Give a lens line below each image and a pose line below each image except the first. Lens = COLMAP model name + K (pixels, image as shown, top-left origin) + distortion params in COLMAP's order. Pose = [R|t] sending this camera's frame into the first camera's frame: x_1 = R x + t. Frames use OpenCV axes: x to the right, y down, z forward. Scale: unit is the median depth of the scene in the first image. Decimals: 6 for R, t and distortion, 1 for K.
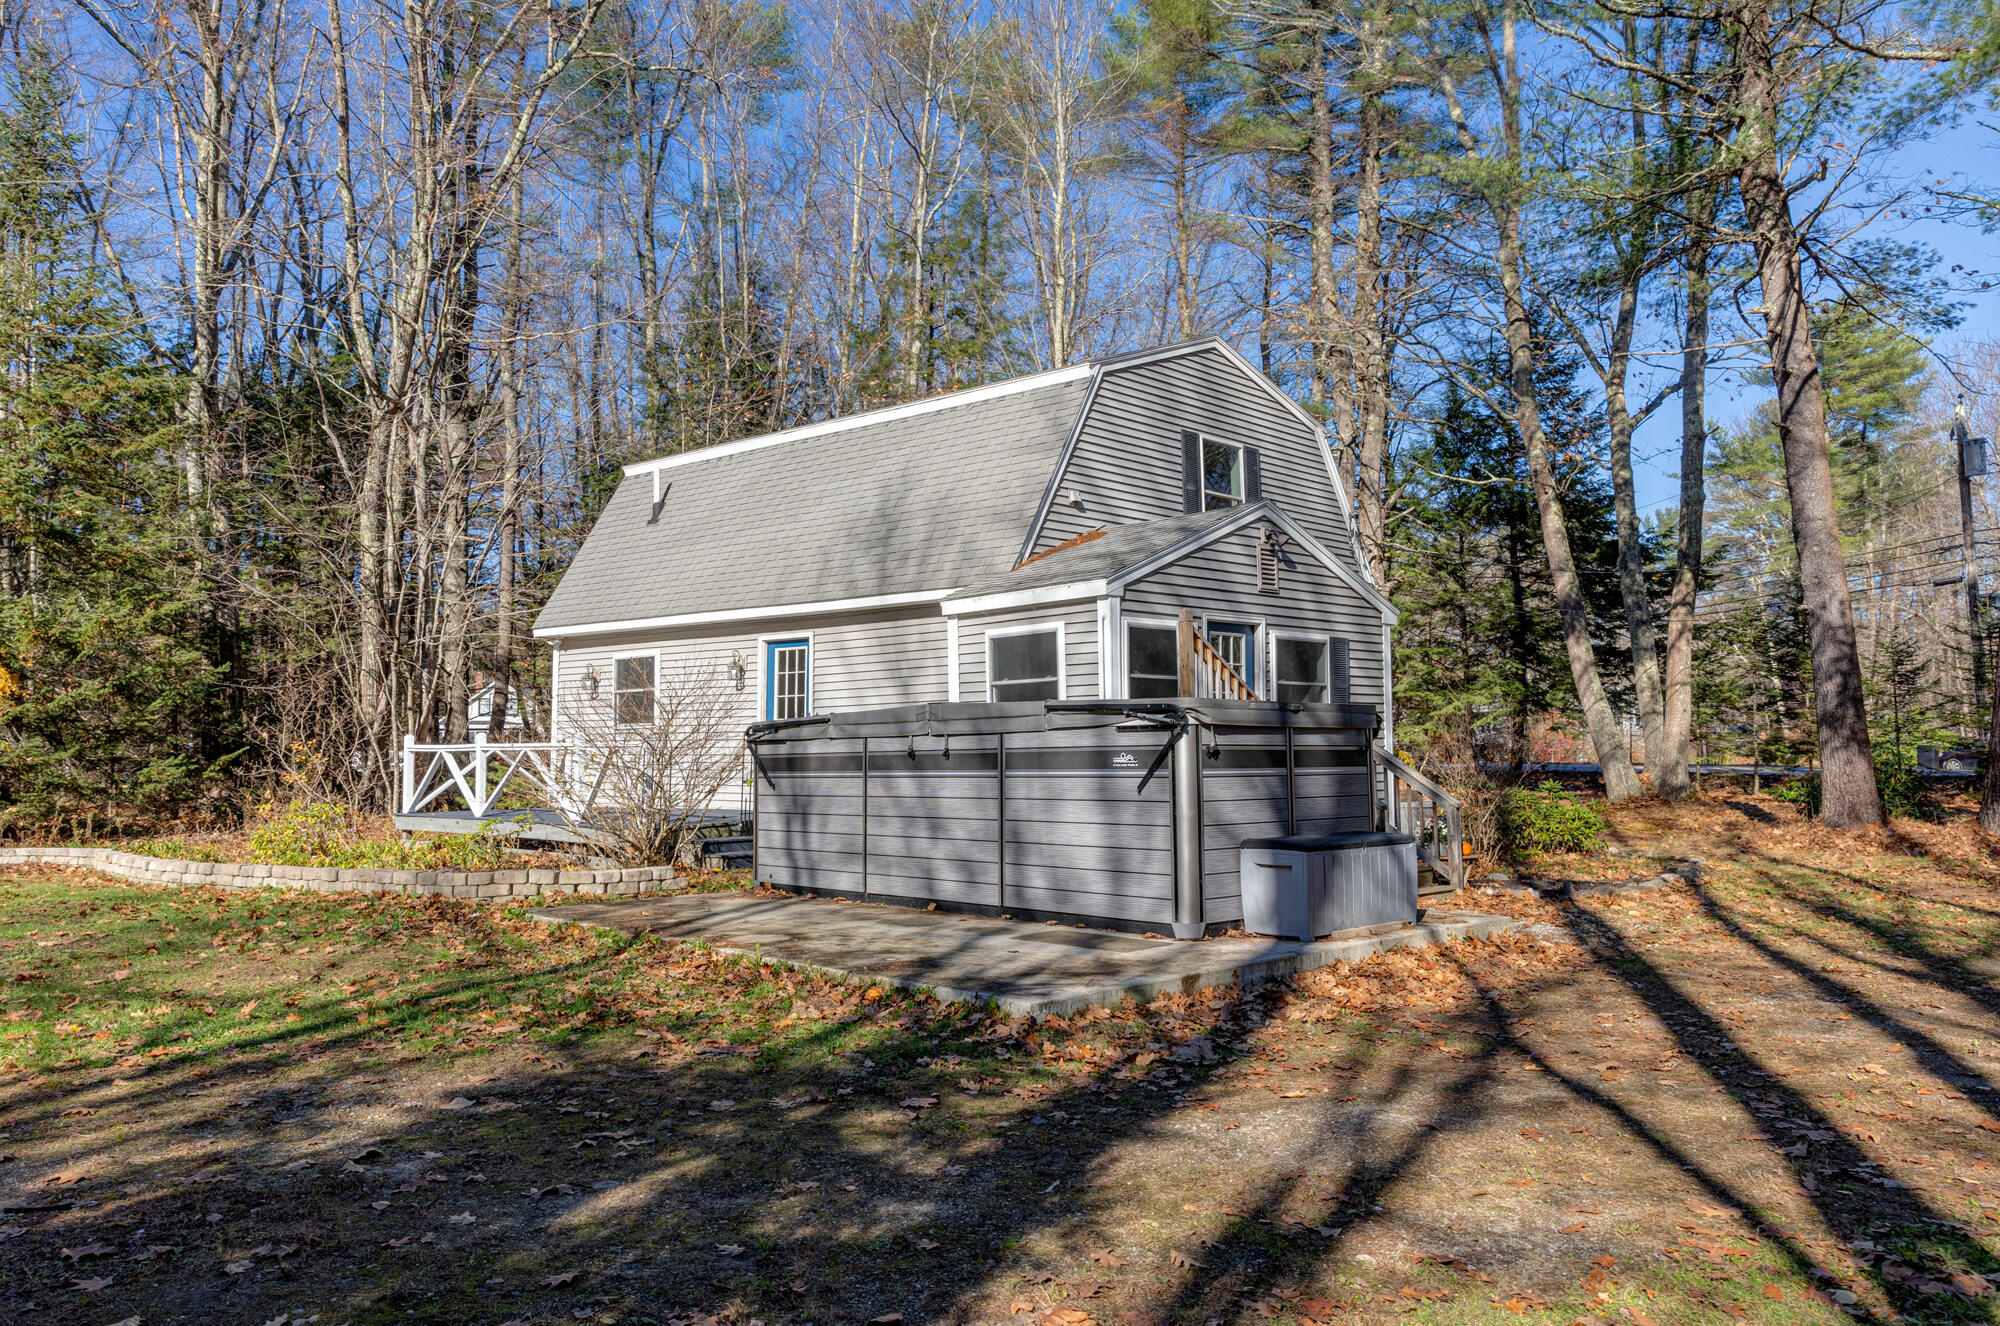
lens RADIAL K [[1281.4, 0, 1002.3], [0, 1281.4, 658.4], [0, 0, 1]] dist [0.000309, 0.000499]
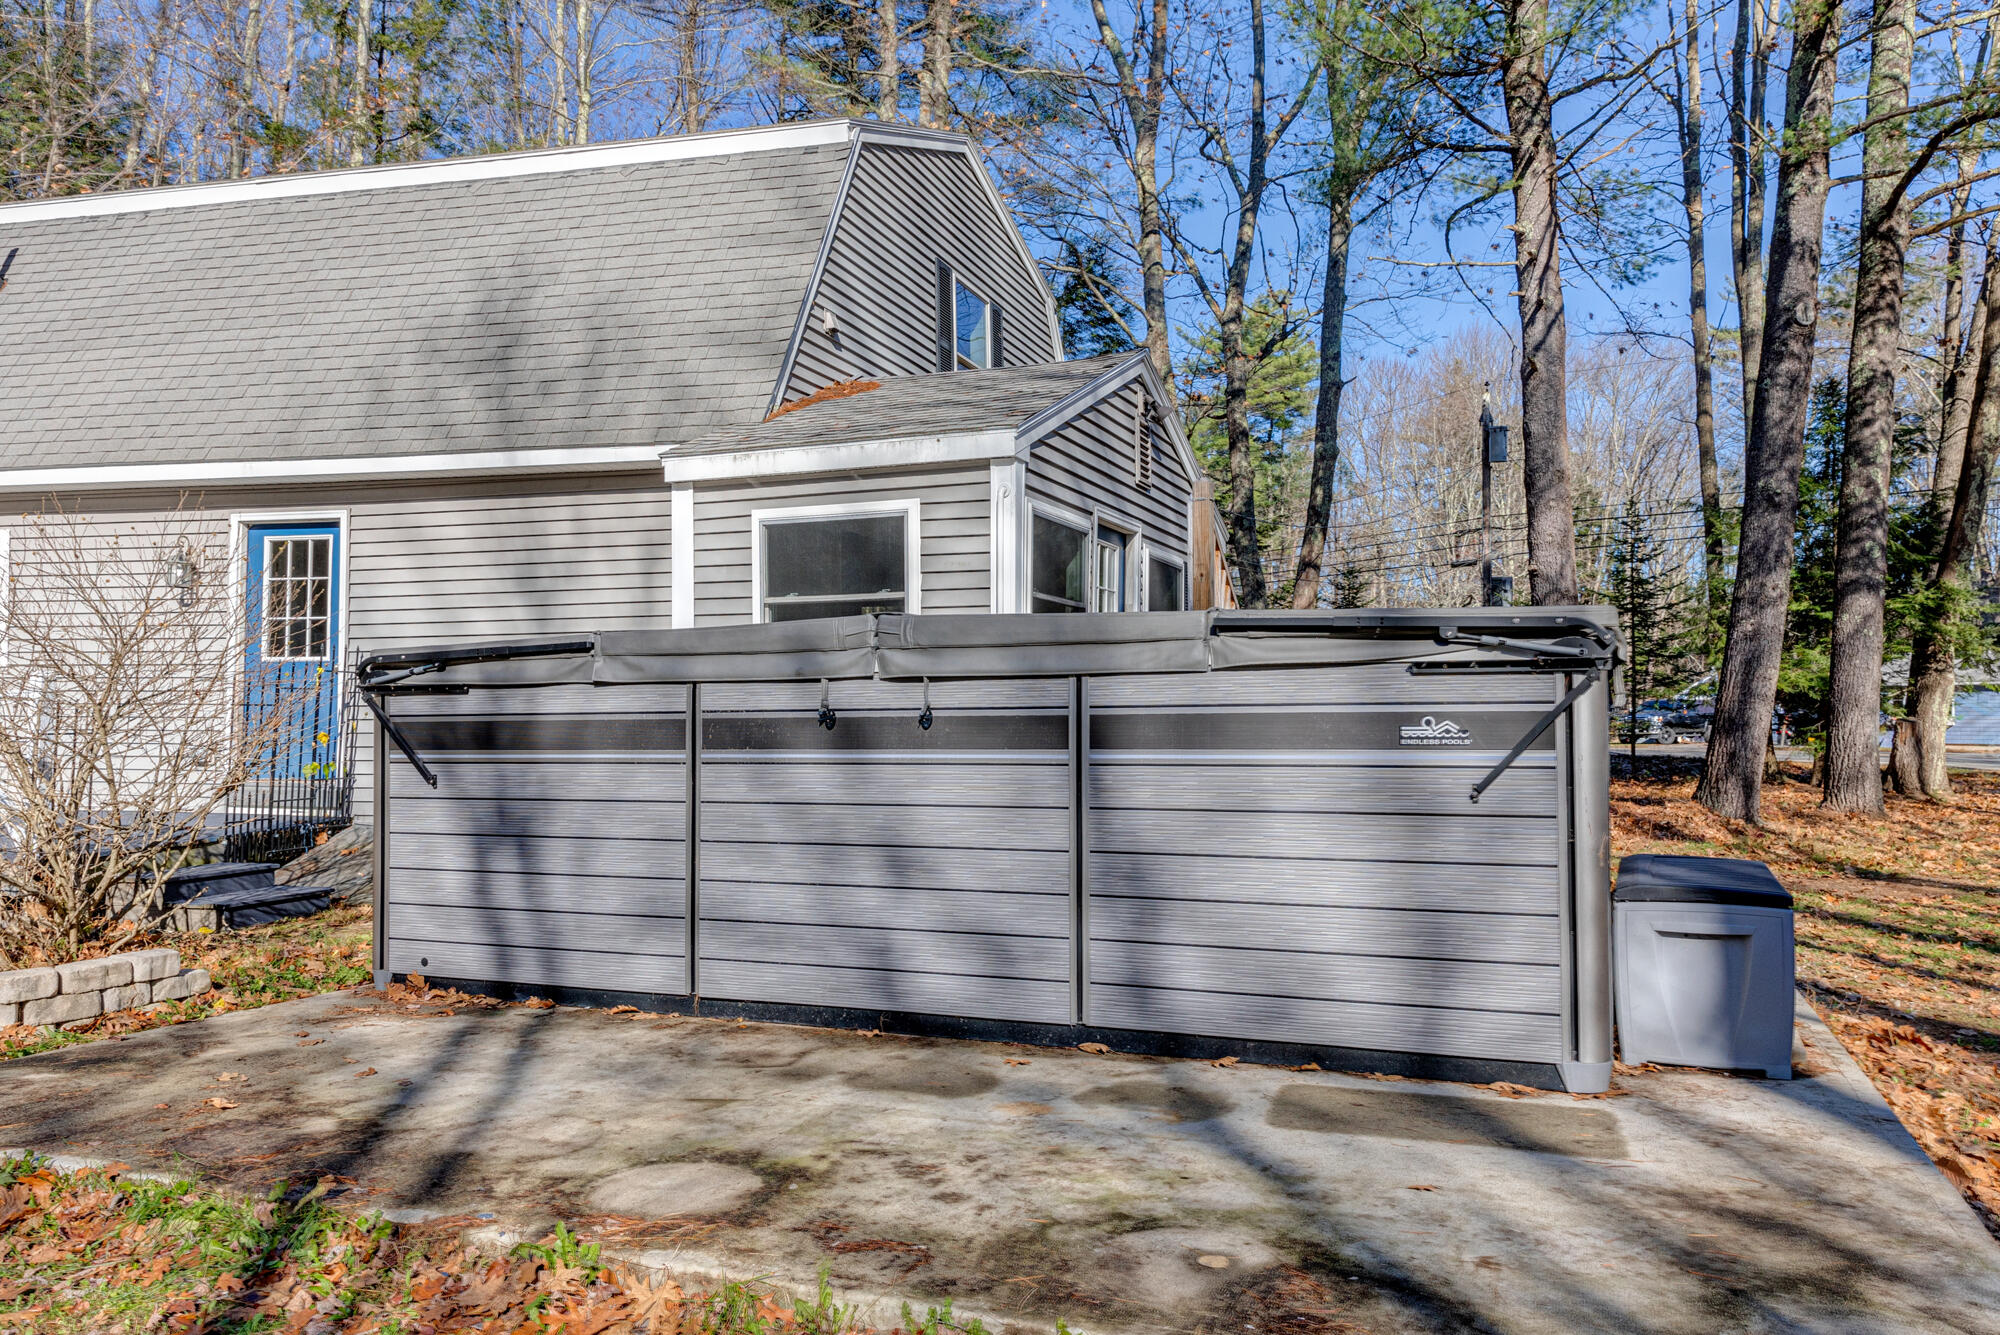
lens RADIAL K [[1372.6, 0, 996.9], [0, 1372.6, 694.2], [0, 0, 1]] dist [0.005291, -0.004279]
pose [[0.907592, 0.017221, 0.419501, -0.185821], [-0.039015, 0.998294, 0.043429, 0.032548], [-0.418037, -0.055782, 0.906716, 0.394978]]
